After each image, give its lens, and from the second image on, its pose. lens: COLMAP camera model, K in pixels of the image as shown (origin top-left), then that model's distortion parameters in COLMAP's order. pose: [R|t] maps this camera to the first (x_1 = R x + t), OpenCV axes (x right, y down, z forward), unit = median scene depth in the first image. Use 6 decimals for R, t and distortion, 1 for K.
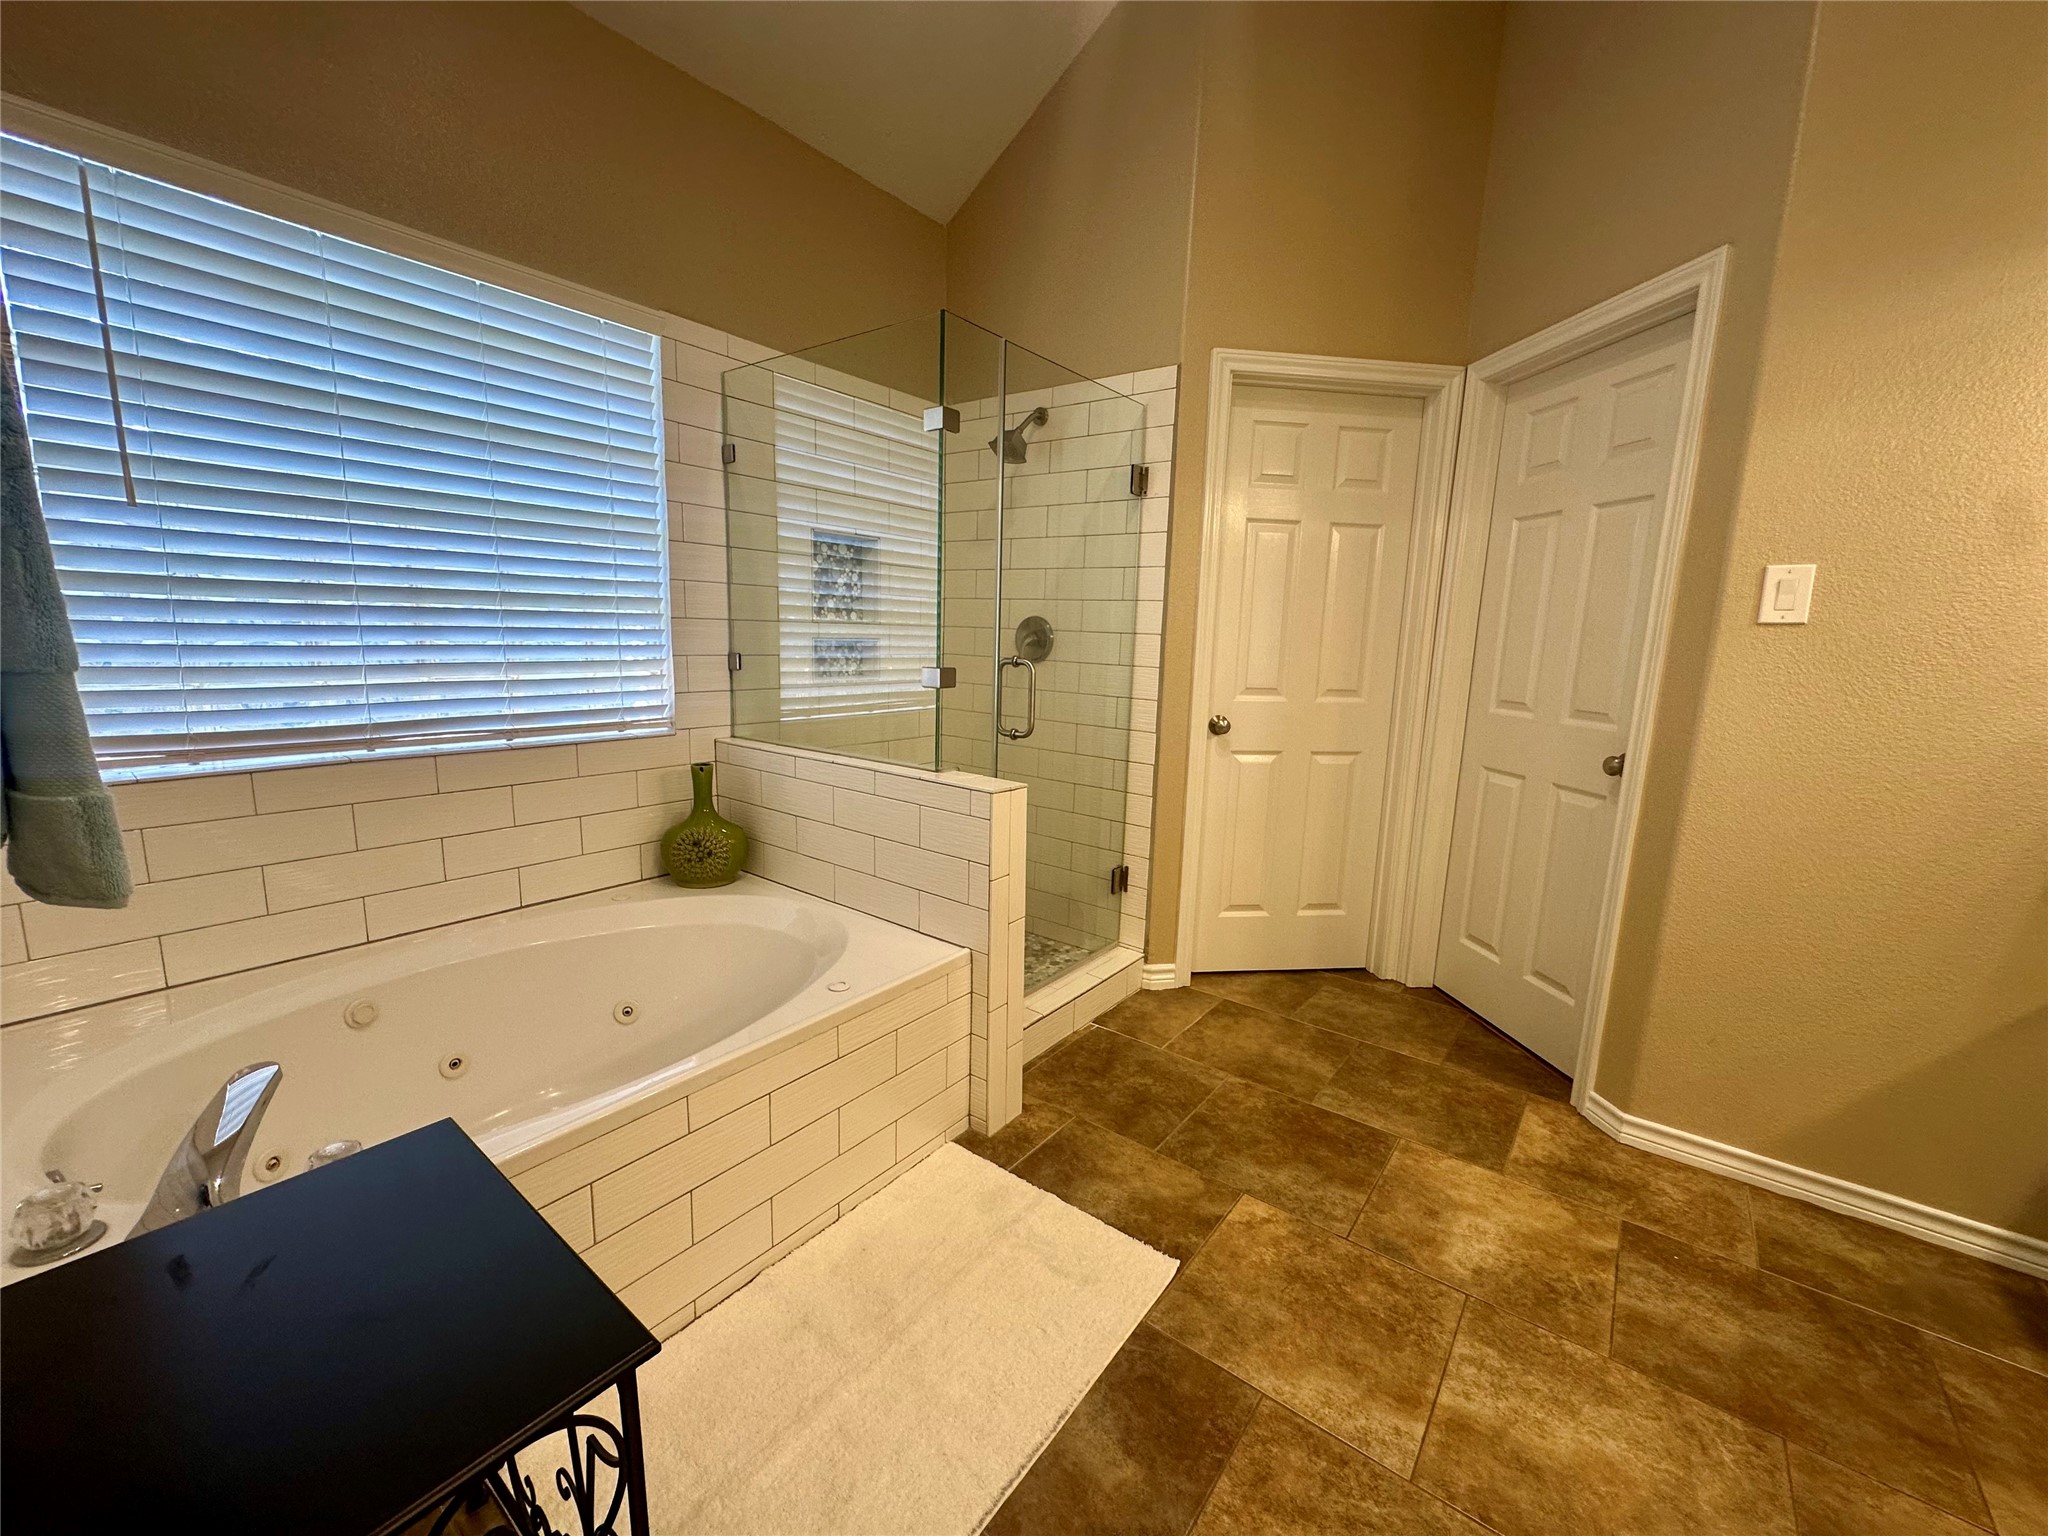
lens RADIAL K [[823.6, 0, 1024.0], [0, 823.6, 768.0], [0, 0, 1]] dist [-0.000681, 0.000219]
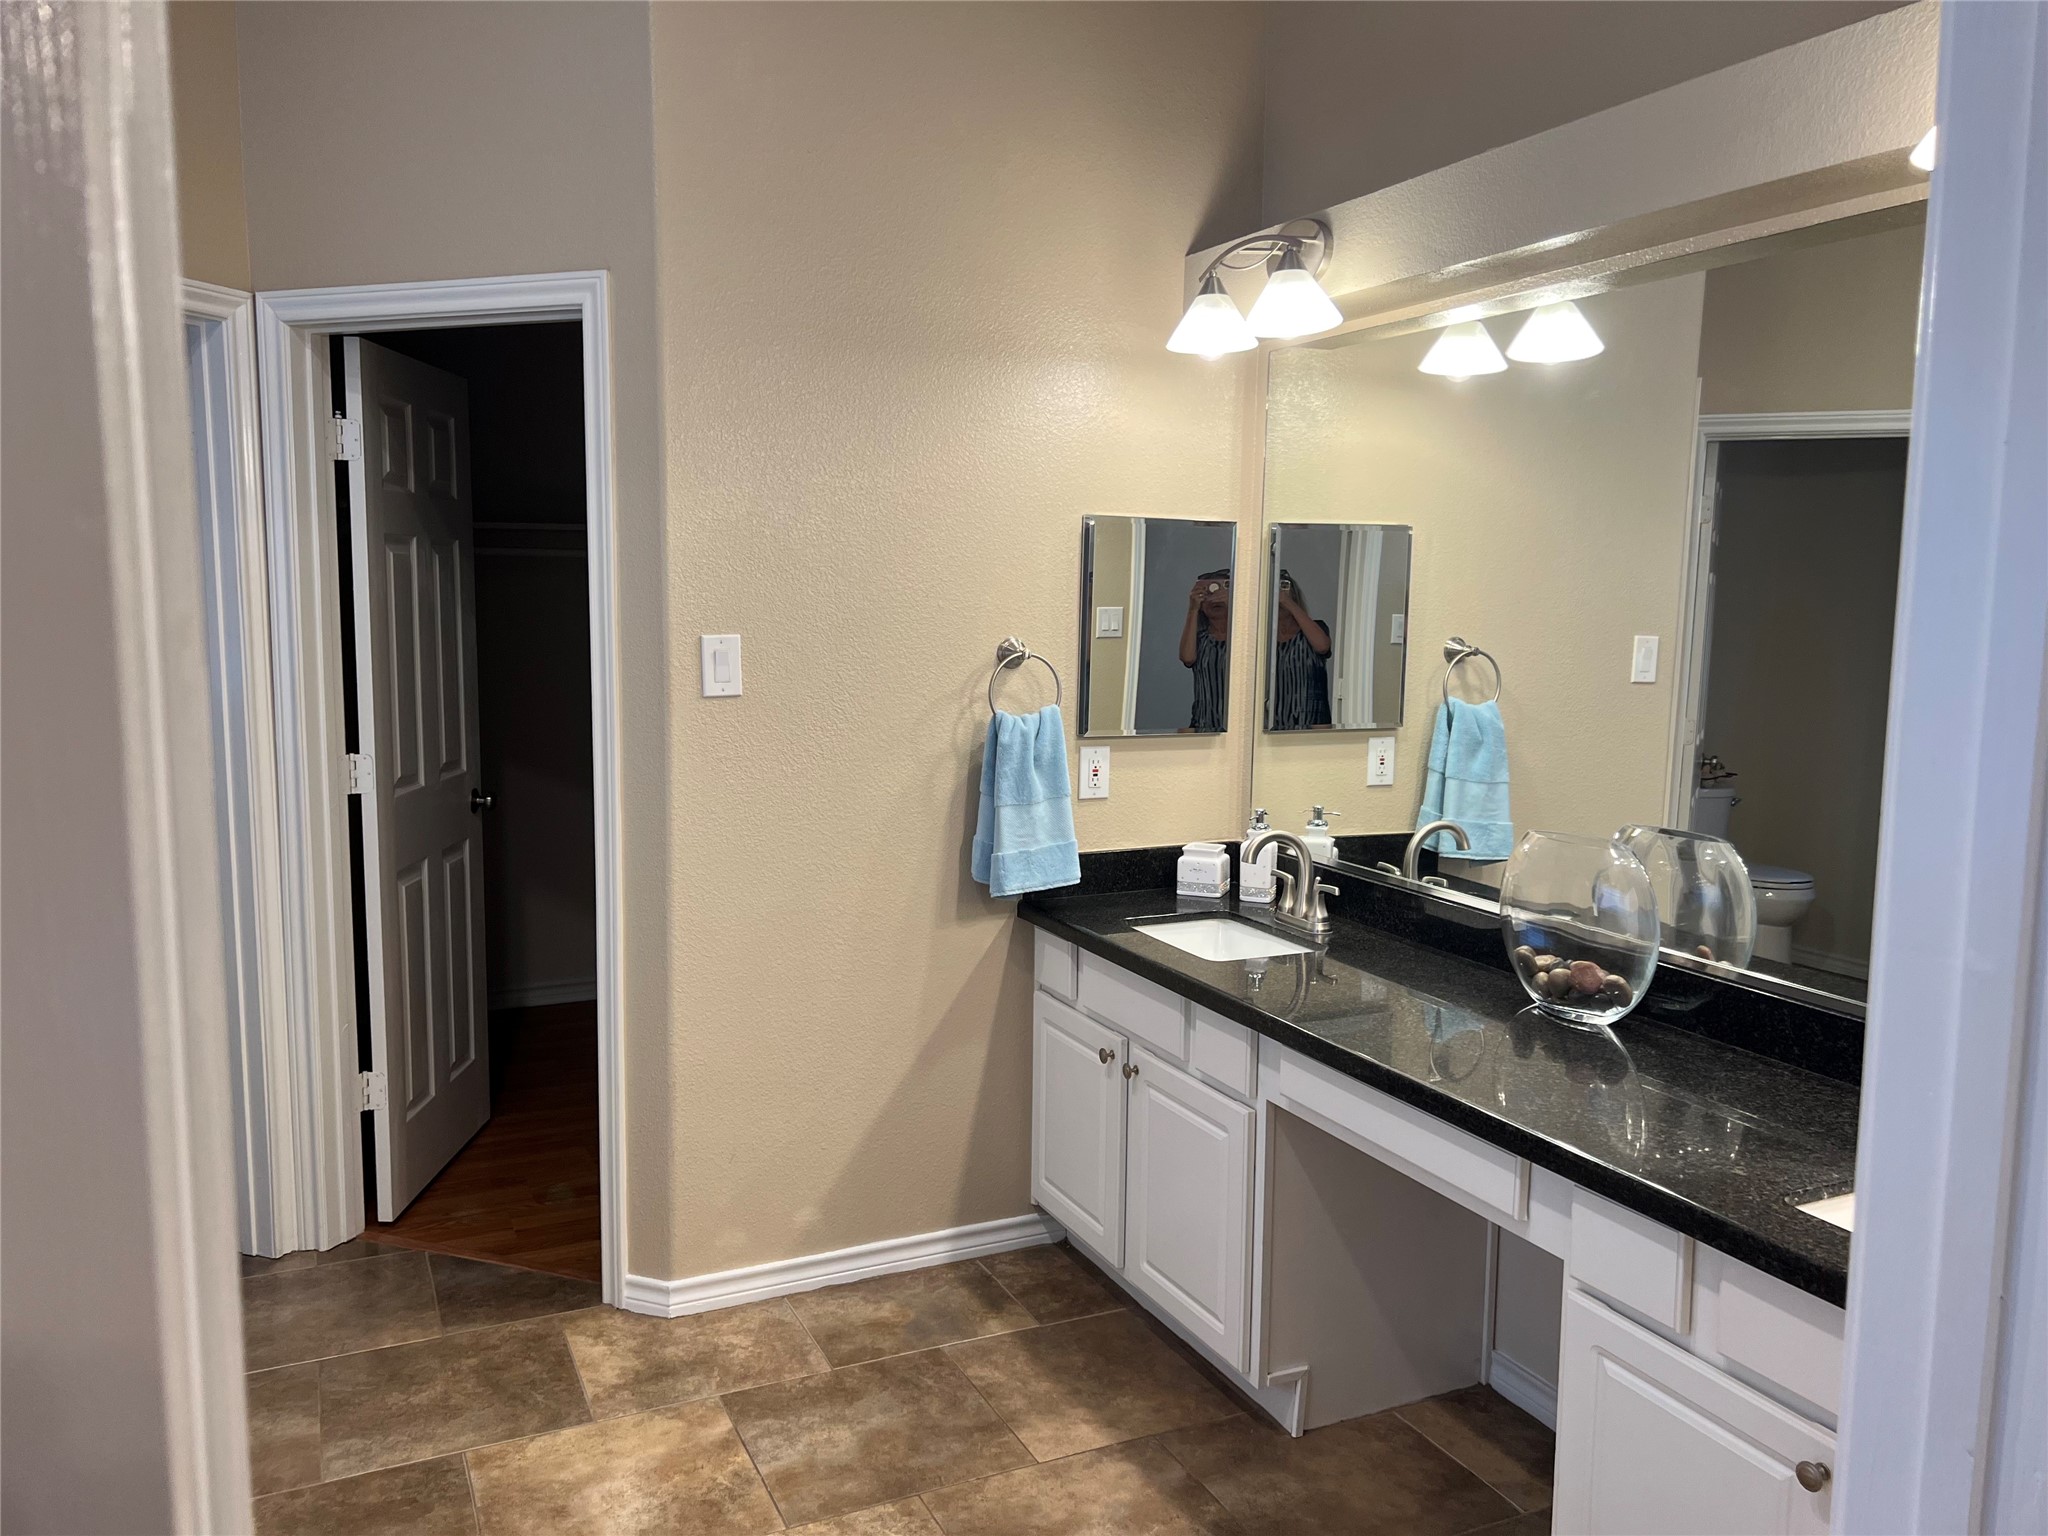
lens RADIAL K [[1540.6, 0, 1024.0], [0, 1540.6, 768.0], [0, 0, 1]] dist [0.068662, -0.063646]
pose [[0.454754, -0.129765, 0.881113, -0.479891], [0.149782, 0.986380, 0.067964, -0.163303], [-0.877932, 0.101068, 0.467997, -0.112409]]
